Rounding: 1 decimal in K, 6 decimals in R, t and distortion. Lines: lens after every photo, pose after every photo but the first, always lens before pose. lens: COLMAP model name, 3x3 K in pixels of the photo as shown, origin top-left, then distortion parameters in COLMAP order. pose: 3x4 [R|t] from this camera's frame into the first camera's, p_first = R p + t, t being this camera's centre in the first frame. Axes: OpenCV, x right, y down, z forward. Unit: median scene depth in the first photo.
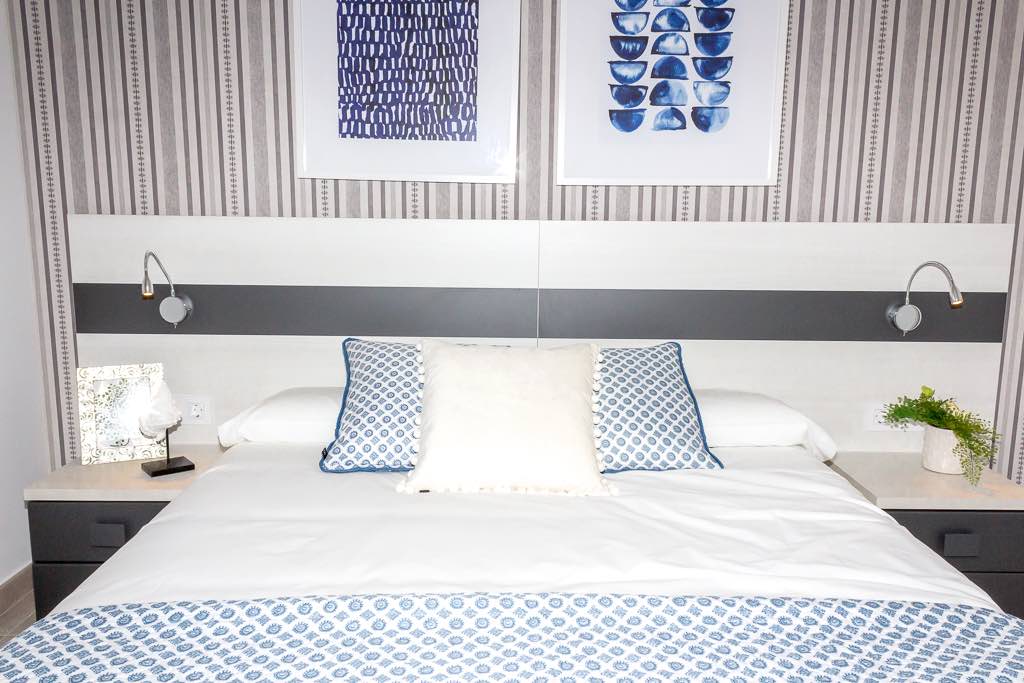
lens RADIAL K [[833.7, 0, 503.7], [0, 833.7, 342.6], [0, 0, 1]] dist [0.049697, -0.025723]
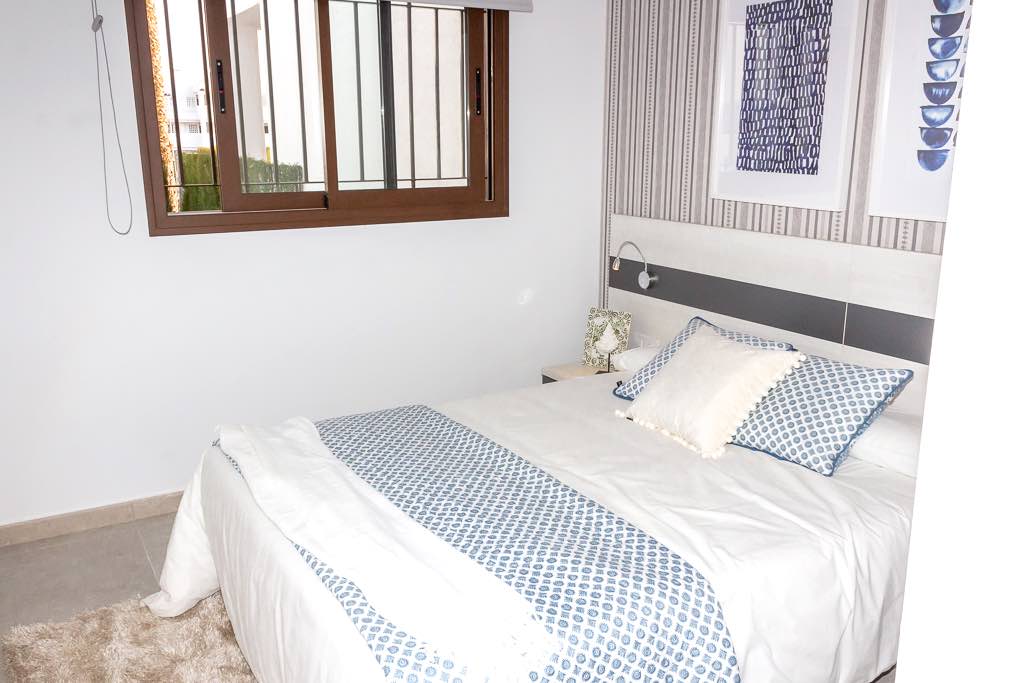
lens RADIAL K [[833.7, 0, 514.4], [0, 833.7, 331.4], [0, 0, 1]] dist [0.049697, -0.025723]
pose [[0.523436, 0.183622, -0.832044, 0.804695], [-0.145399, 0.981430, 0.125120, -0.108508], [0.839567, 0.055486, 0.540415, -0.015994]]
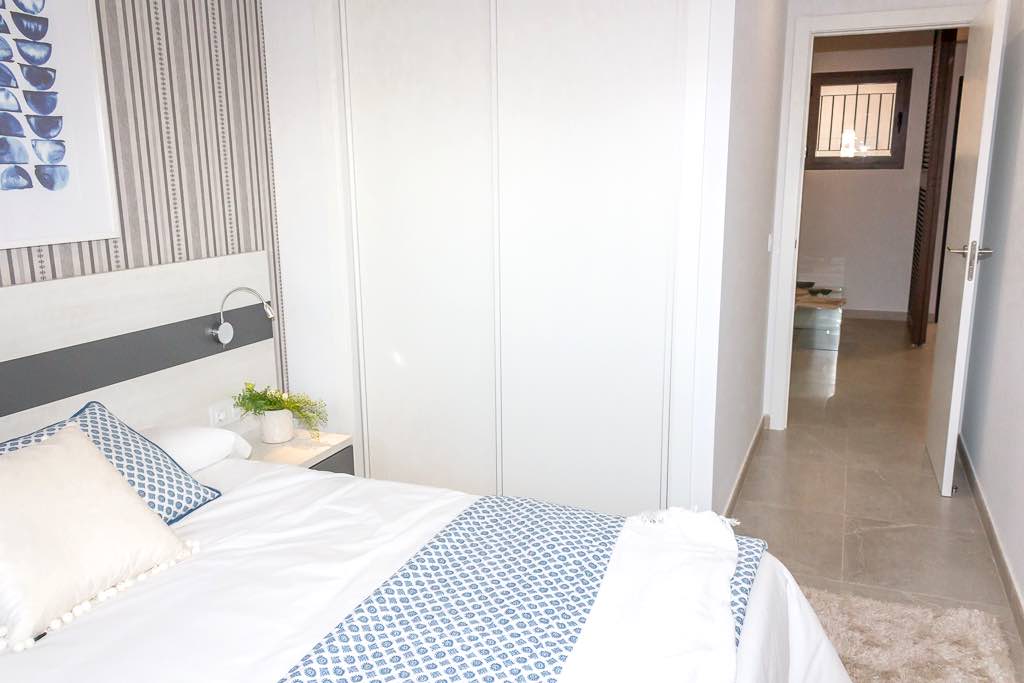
lens RADIAL K [[833.7, 0, 505.5], [0, 833.7, 348.0], [0, 0, 1]] dist [0.049697, -0.025723]
pose [[0.395245, -0.209231, 0.894429, -0.484342], [0.170351, 0.973518, 0.152455, -0.130540], [-0.902641, 0.092110, 0.420421, 0.110818]]
